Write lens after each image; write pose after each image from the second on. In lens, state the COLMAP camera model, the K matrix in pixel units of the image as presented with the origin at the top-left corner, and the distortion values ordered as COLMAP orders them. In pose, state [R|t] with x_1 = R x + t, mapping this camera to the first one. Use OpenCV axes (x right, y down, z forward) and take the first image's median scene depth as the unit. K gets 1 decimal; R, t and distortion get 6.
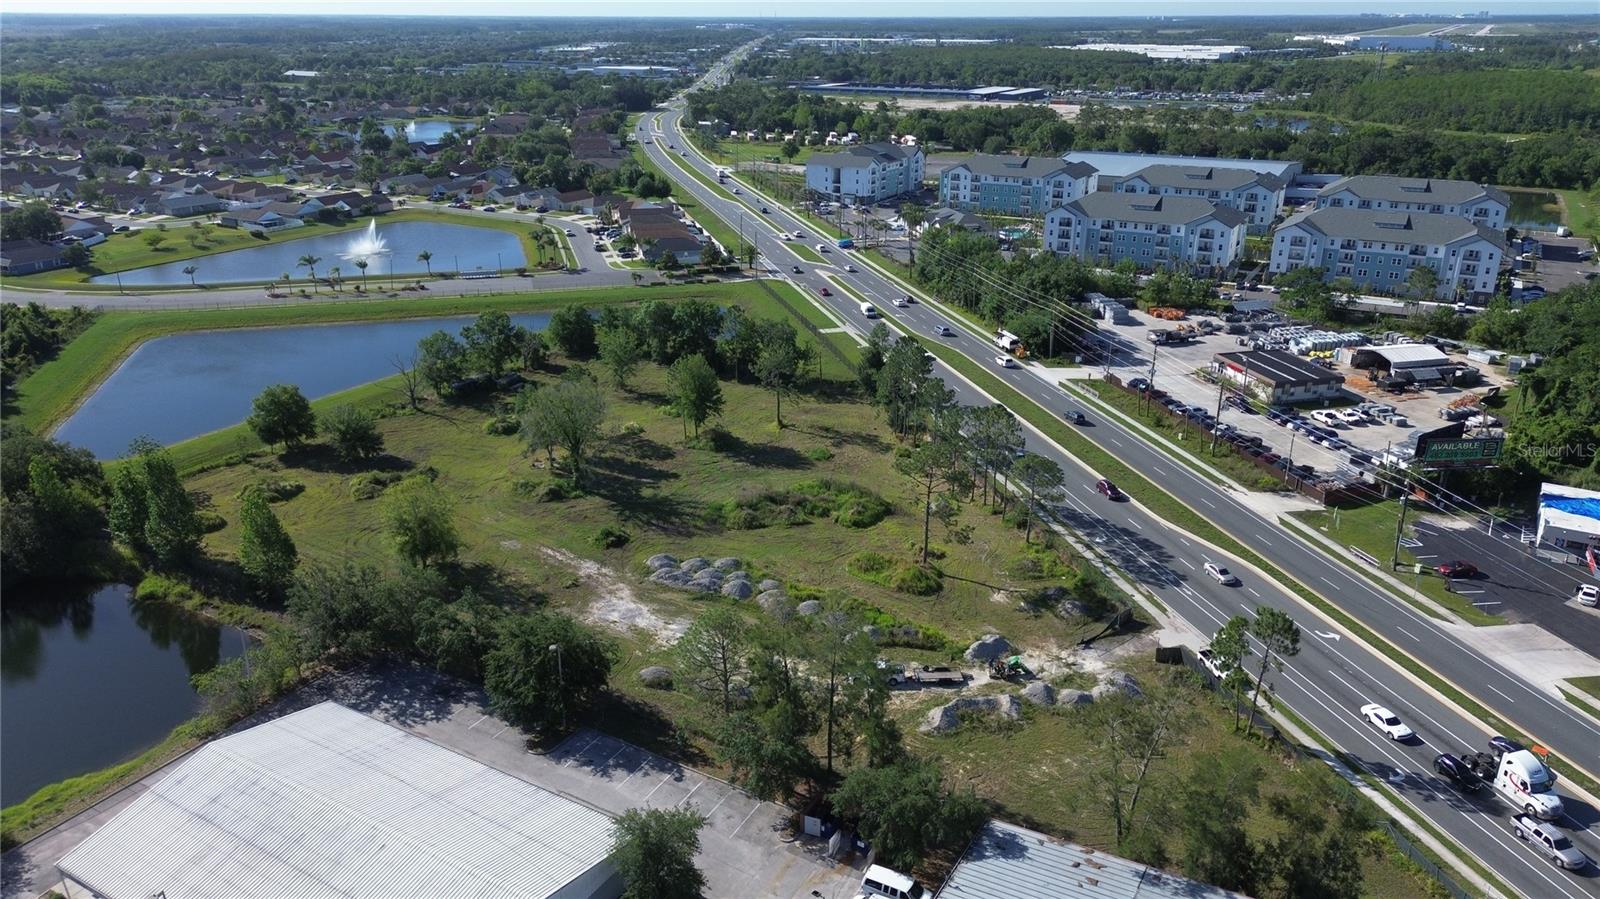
lens RADIAL K [[1130.7, 0, 800.0], [0, 1130.7, 449.5], [0, 0, 1]] dist [0.075245, -0.080365]
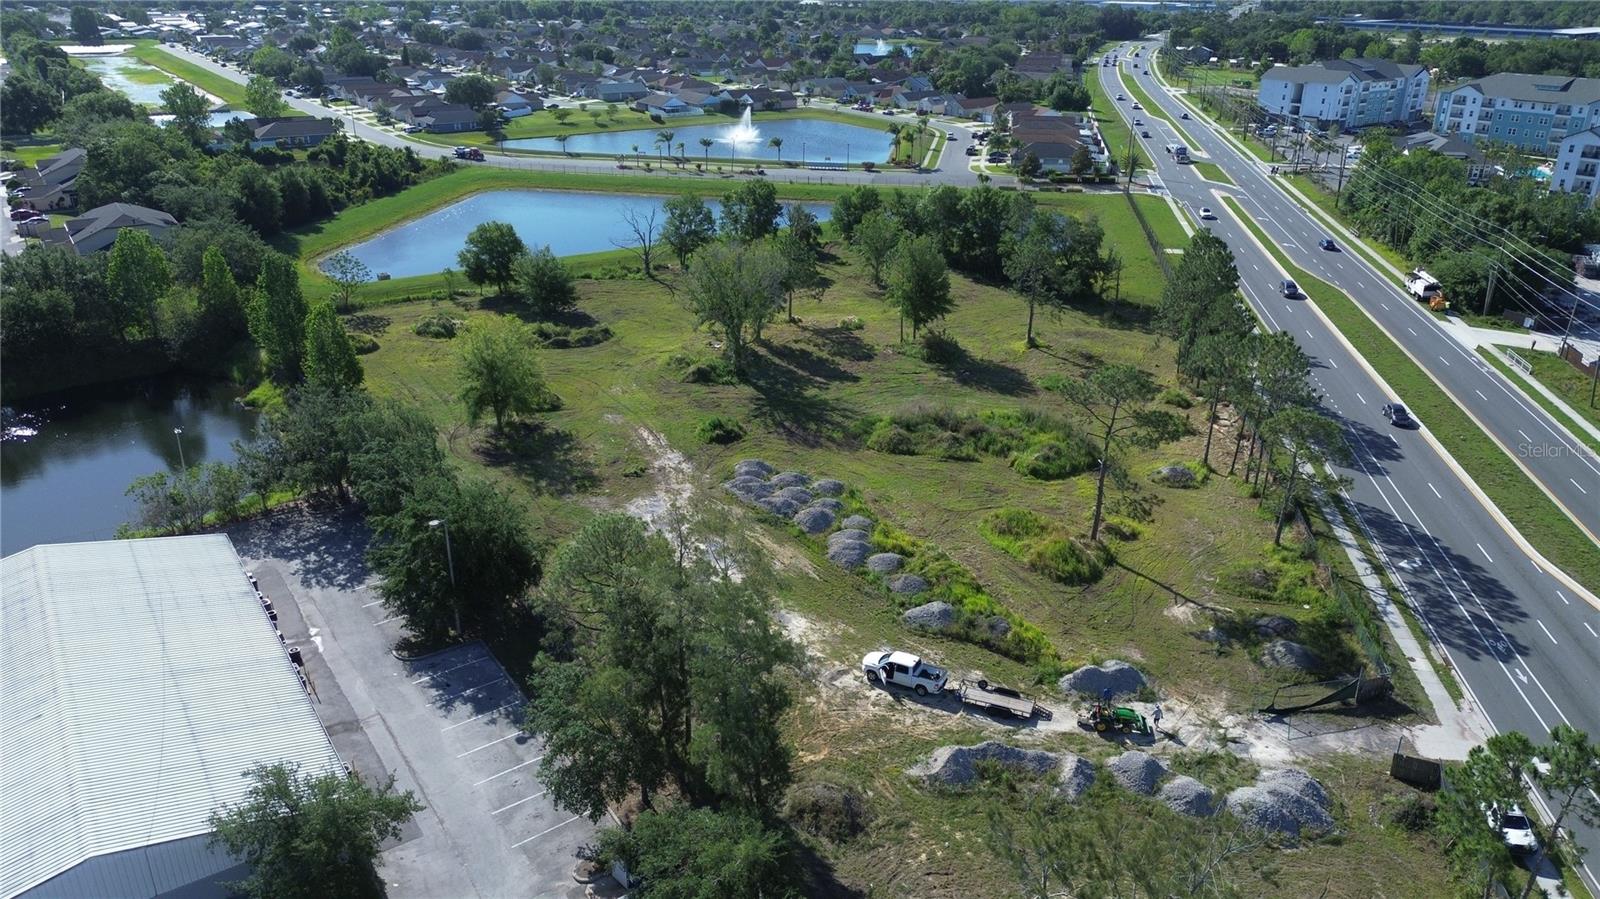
lens RADIAL K [[1122.6, 0, 799.9], [0, 1122.6, 459.9], [0, 0, 1]] dist [0.073666, -0.078906]
pose [[0.905287, 0.176916, -0.386207, 0.132266], [-0.158987, 0.984182, 0.078167, 0.018525], [0.393927, -0.009362, 0.919094, 0.202407]]
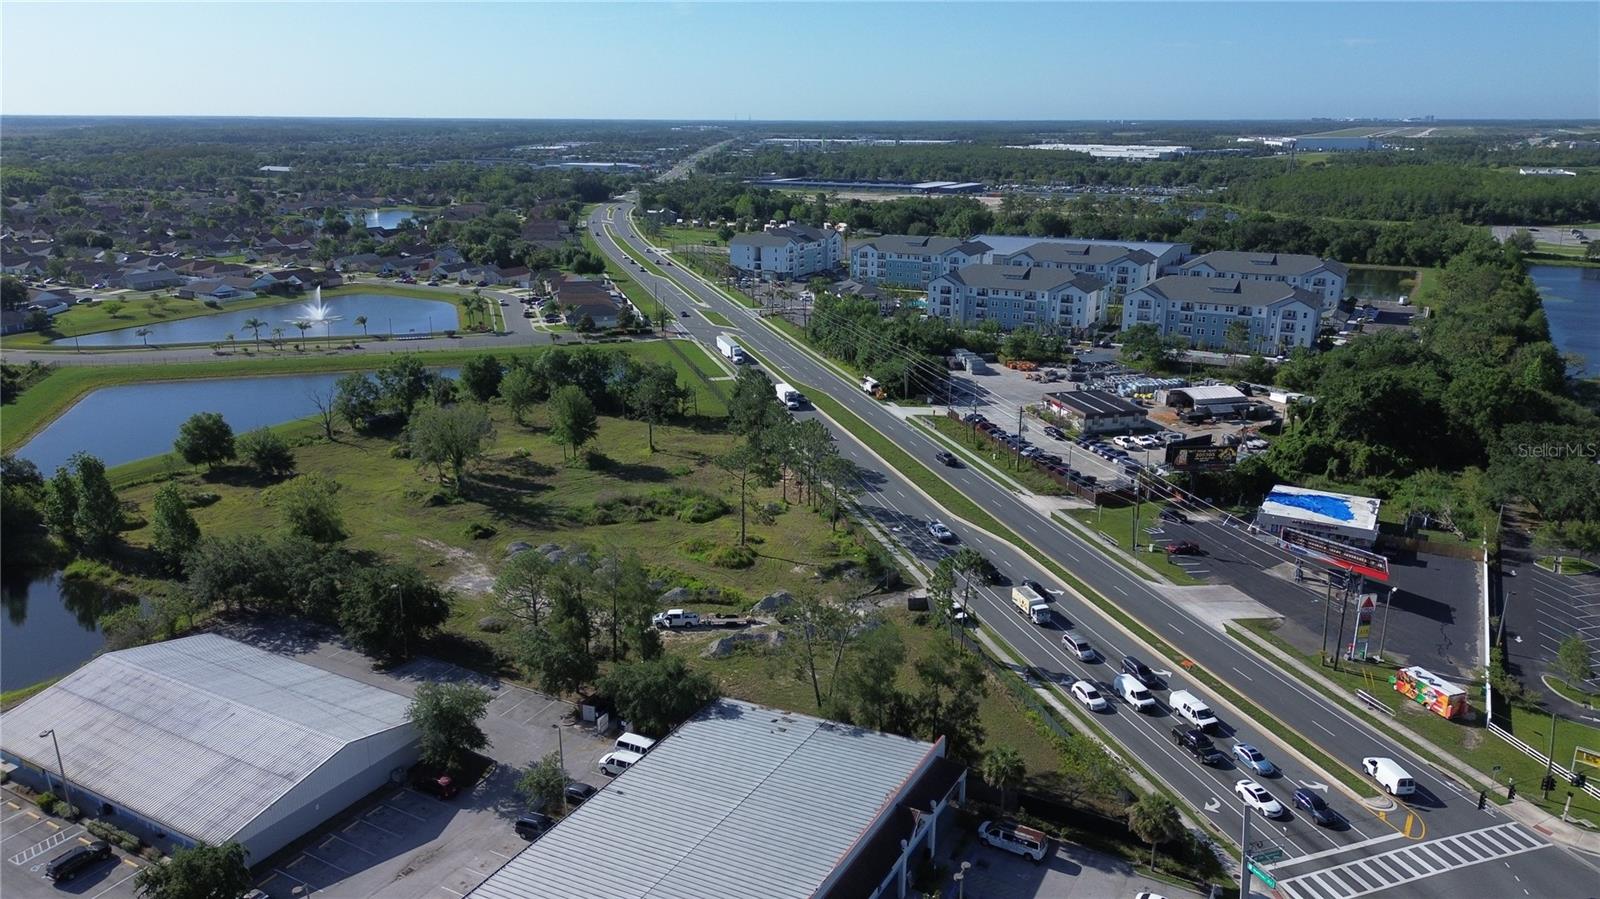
lens RADIAL K [[1129.5, 0, 800.0], [0, 1129.5, 449.5], [0, 0, 1]] dist [0.084510, -0.093517]
pose [[0.999812, -0.003770, 0.019034, 0.096493], [0.005294, 0.996729, -0.080643, 0.062066], [-0.018668, 0.080728, 0.996561, -0.123398]]
